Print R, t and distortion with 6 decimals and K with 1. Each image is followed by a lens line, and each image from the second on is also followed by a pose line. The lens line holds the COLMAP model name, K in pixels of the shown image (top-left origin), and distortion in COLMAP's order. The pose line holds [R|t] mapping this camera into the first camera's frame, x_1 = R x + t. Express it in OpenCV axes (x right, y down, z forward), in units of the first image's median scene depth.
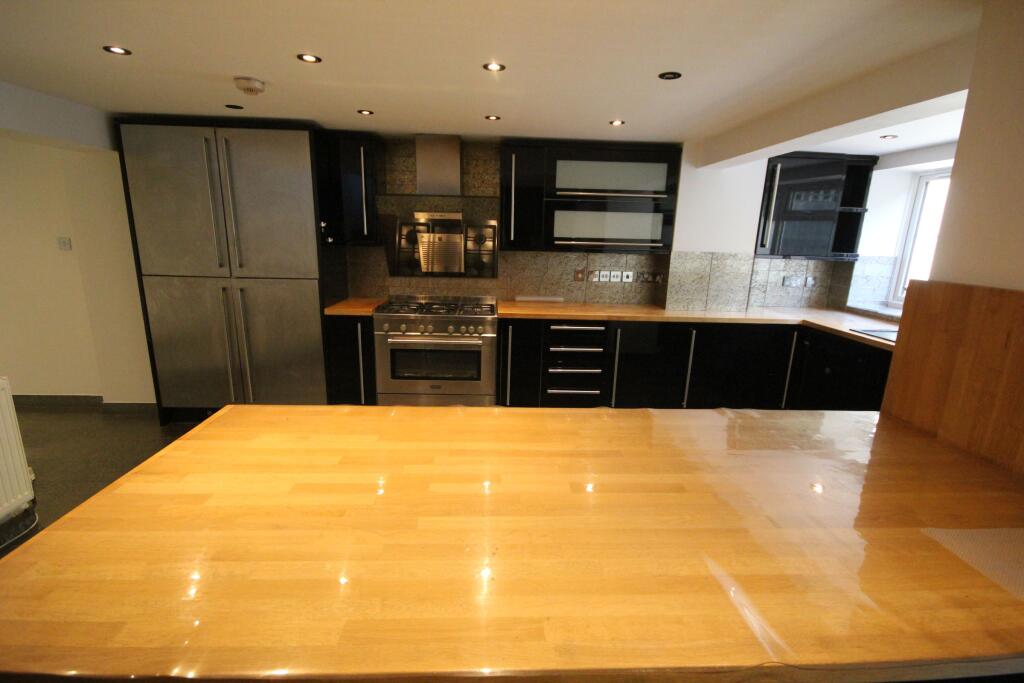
lens RADIAL K [[472.2, 0, 512.6], [0, 472.2, 342.0], [0, 0, 1]] dist [0.005877, -0.003196]
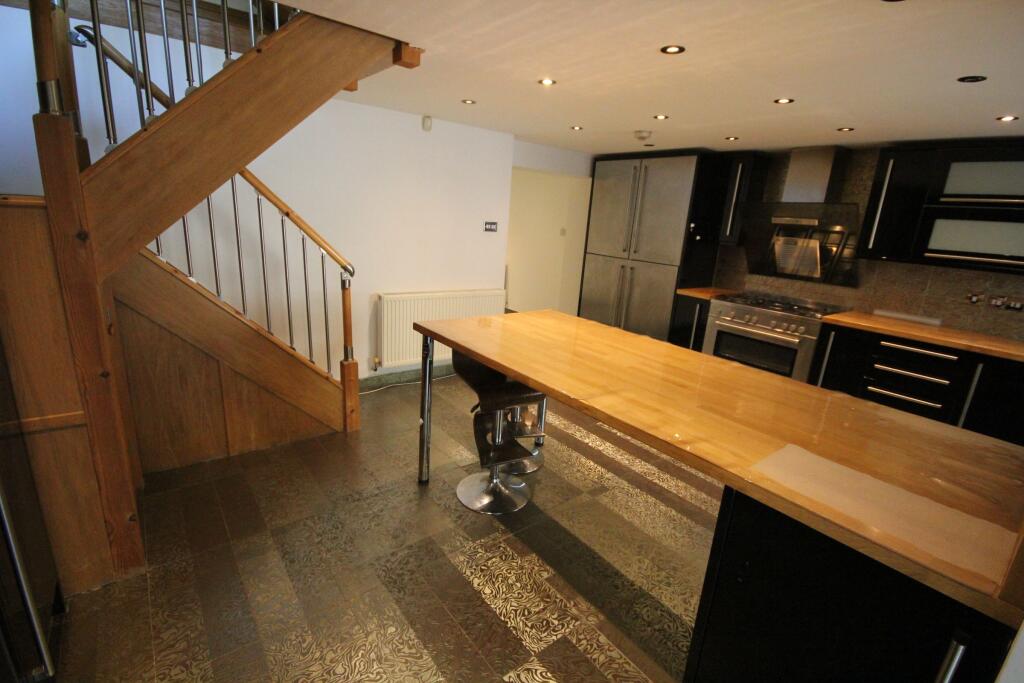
lens RADIAL K [[472.2, 0, 512.0], [0, 472.2, 337.4], [0, 0, 1]] dist [0.005877, -0.003196]
pose [[0.576481, 0.219565, -0.787059, 0.391116], [-0.237882, 0.966596, 0.095413, 0.042980], [0.781717, 0.132223, 0.609455, -0.141272]]
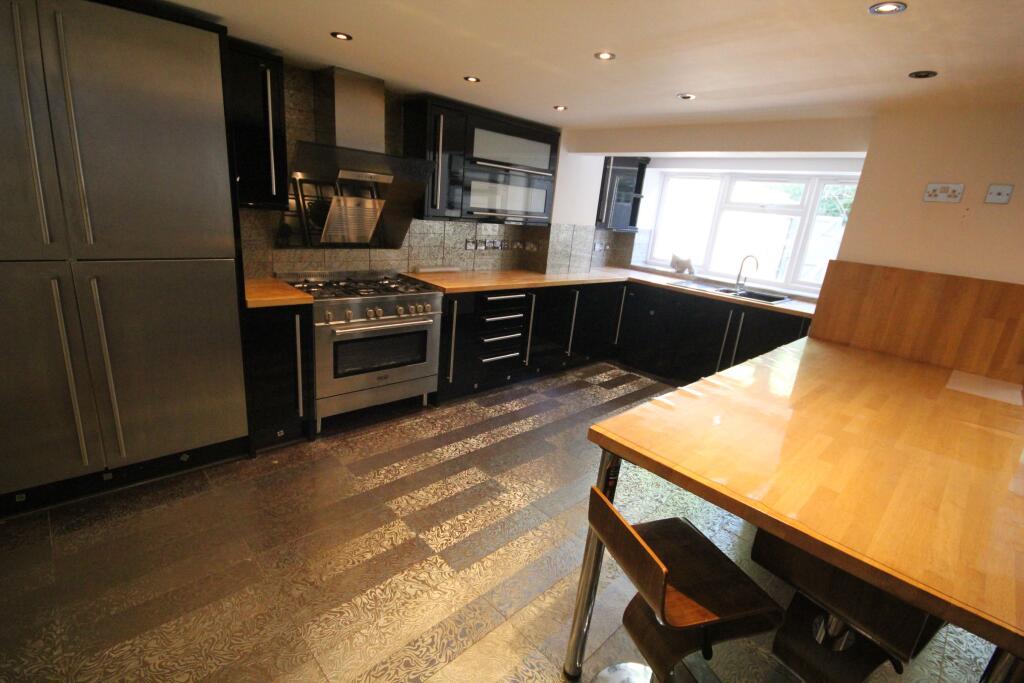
lens RADIAL K [[472.2, 0, 508.0], [0, 472.2, 347.3], [0, 0, 1]] dist [0.005877, -0.003196]
pose [[0.751866, -0.151142, 0.641759, -0.559565], [0.077916, 0.986918, 0.141146, -0.068397], [-0.654696, -0.056120, 0.753806, 0.189464]]
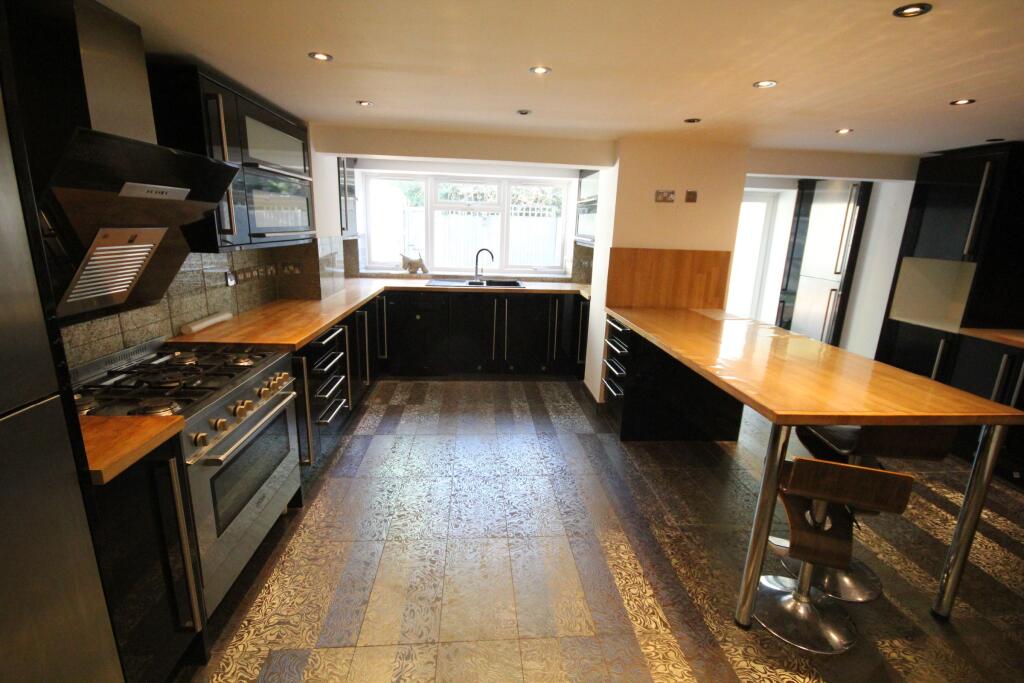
lens RADIAL K [[472.2, 0, 513.4], [0, 472.2, 352.4], [0, 0, 1]] dist [0.005877, -0.003196]
pose [[-0.027236, -0.287505, 0.957392, -0.688643], [0.193617, 0.938093, 0.287218, -0.183303], [-0.980699, 0.193190, 0.030116, 0.664605]]
